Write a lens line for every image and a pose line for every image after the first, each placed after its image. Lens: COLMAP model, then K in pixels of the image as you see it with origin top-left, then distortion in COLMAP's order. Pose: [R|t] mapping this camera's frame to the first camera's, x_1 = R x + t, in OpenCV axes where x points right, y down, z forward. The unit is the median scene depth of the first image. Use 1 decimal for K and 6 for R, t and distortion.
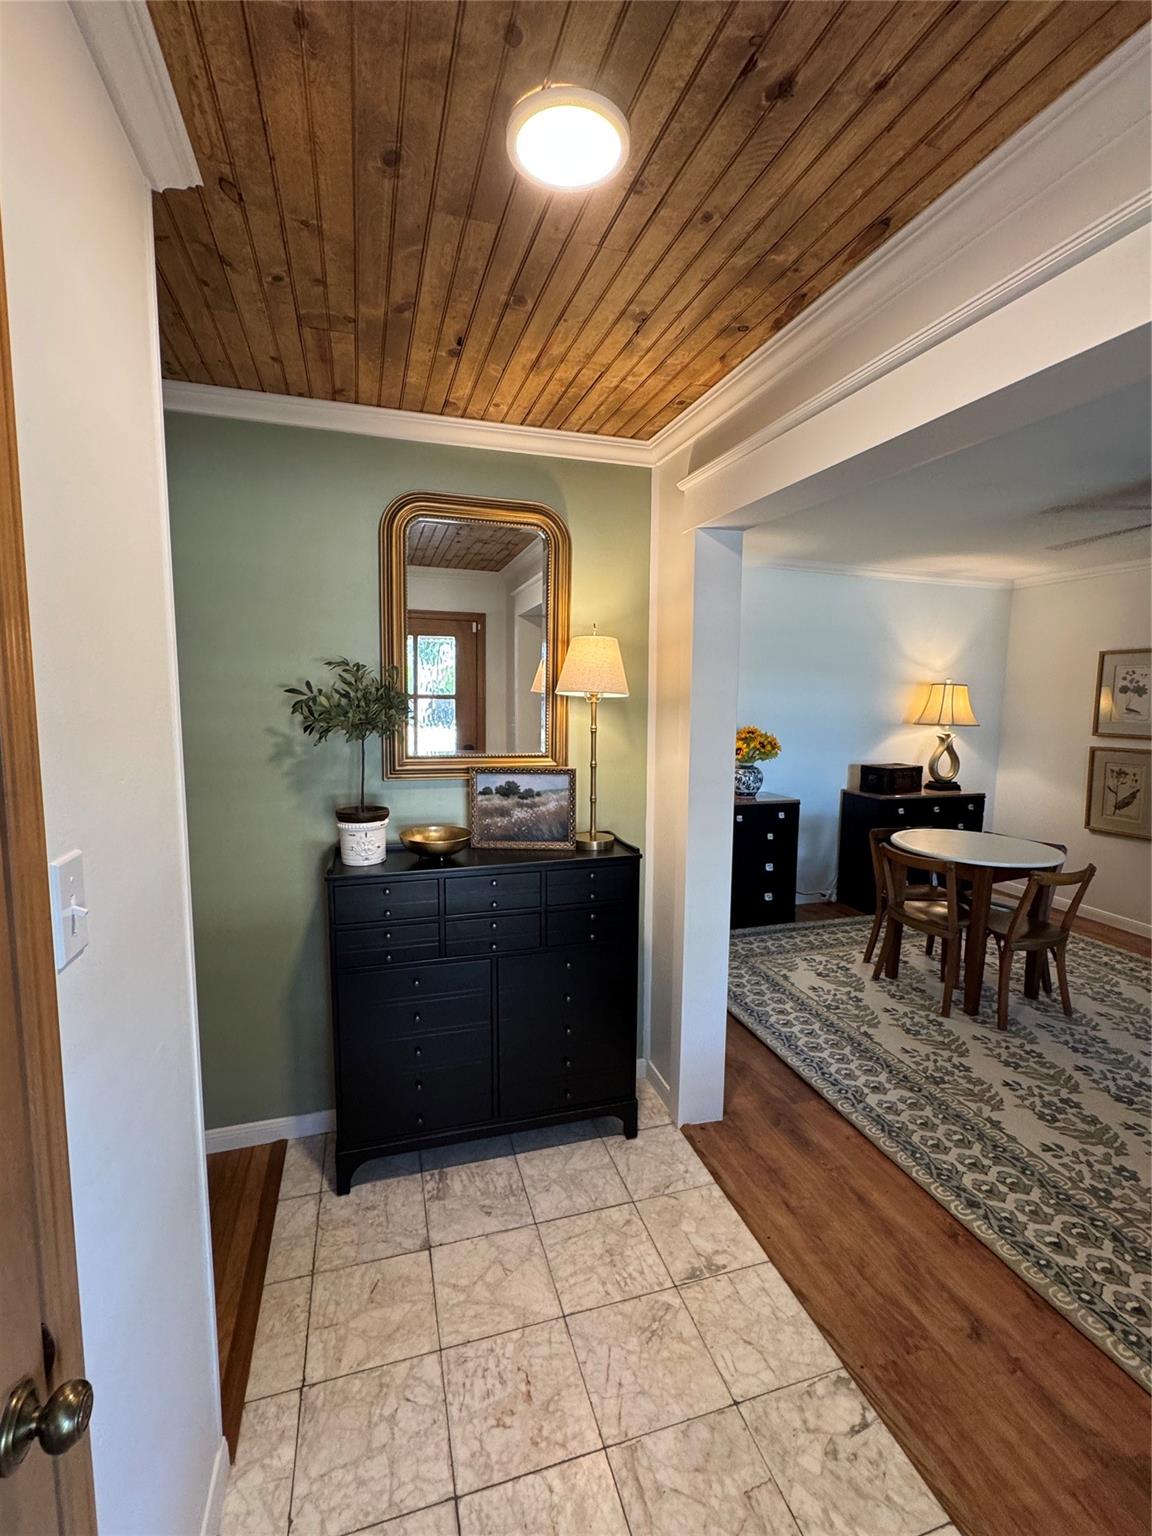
lens RADIAL K [[677.7, 0, 572.7], [0, 677.7, 767.3], [0, 0, 1]] dist [-0.002712, 0.000135]
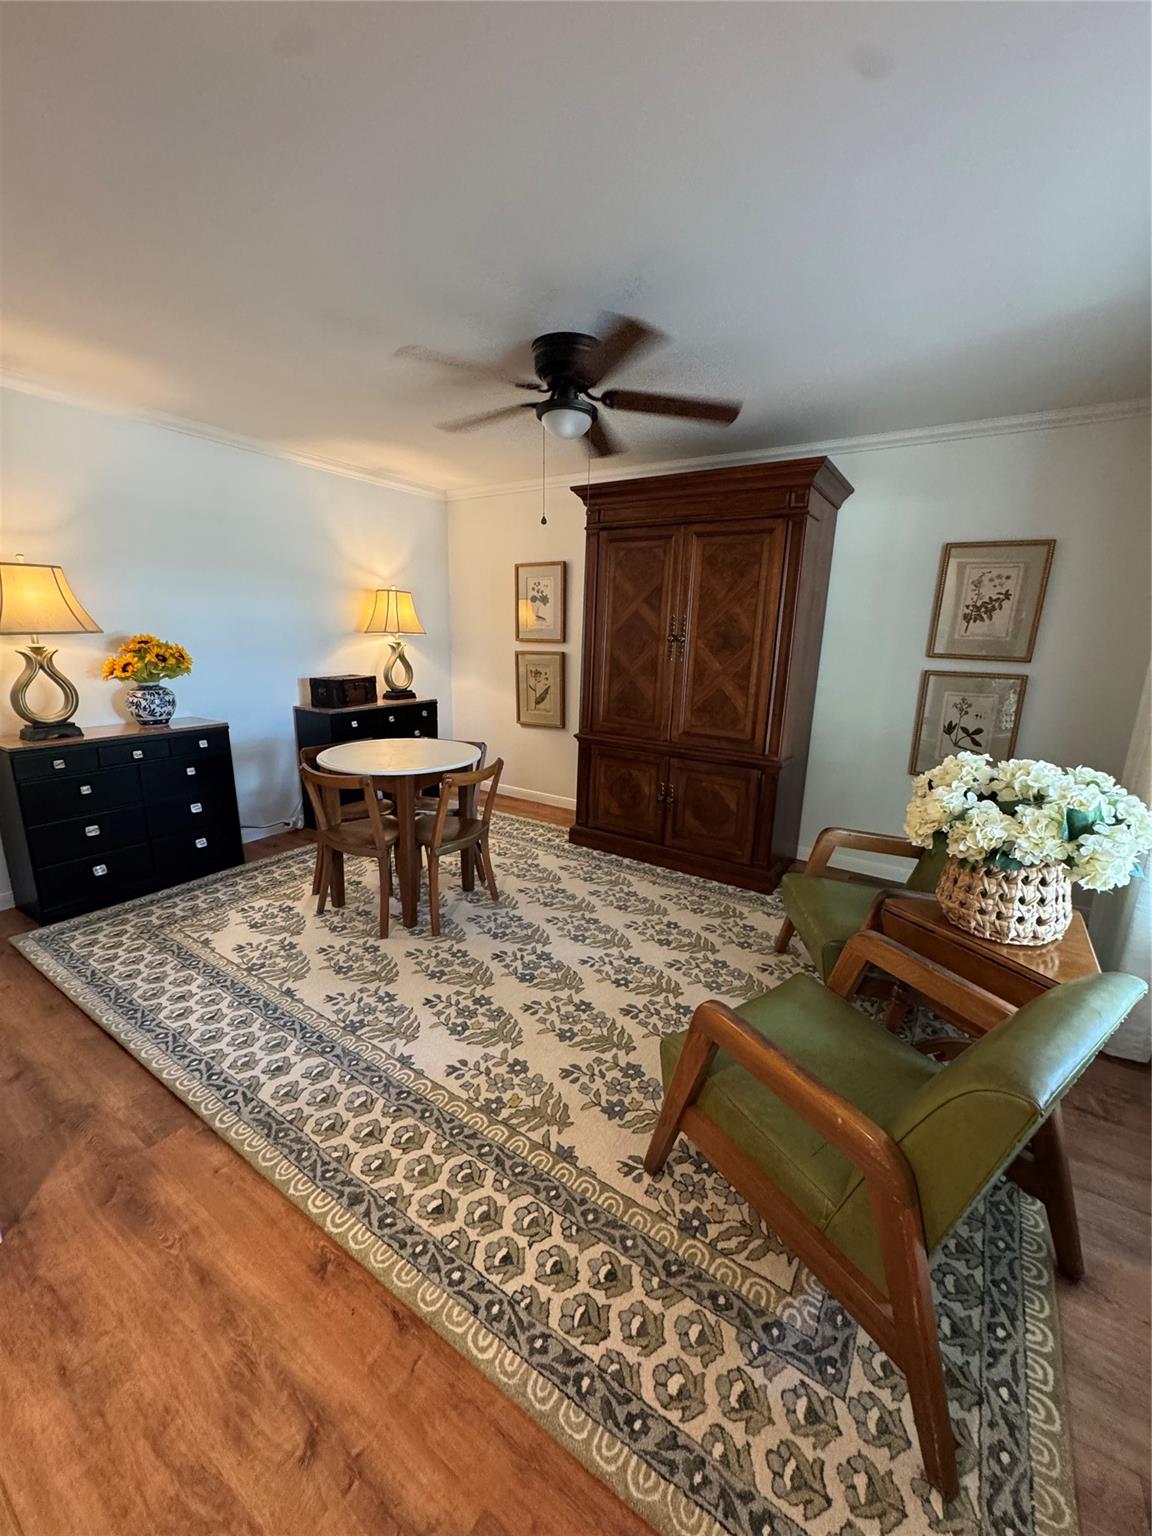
lens RADIAL K [[612.4, 0, 573.2], [0, 612.4, 769.5], [0, 0, 1]] dist [-0.001437, -0.000309]
pose [[0.772837, -0.144517, 0.617931, 0.241758], [0.063491, 0.986447, 0.151296, 0.022291], [-0.631421, -0.077694, 0.771538, 0.178118]]
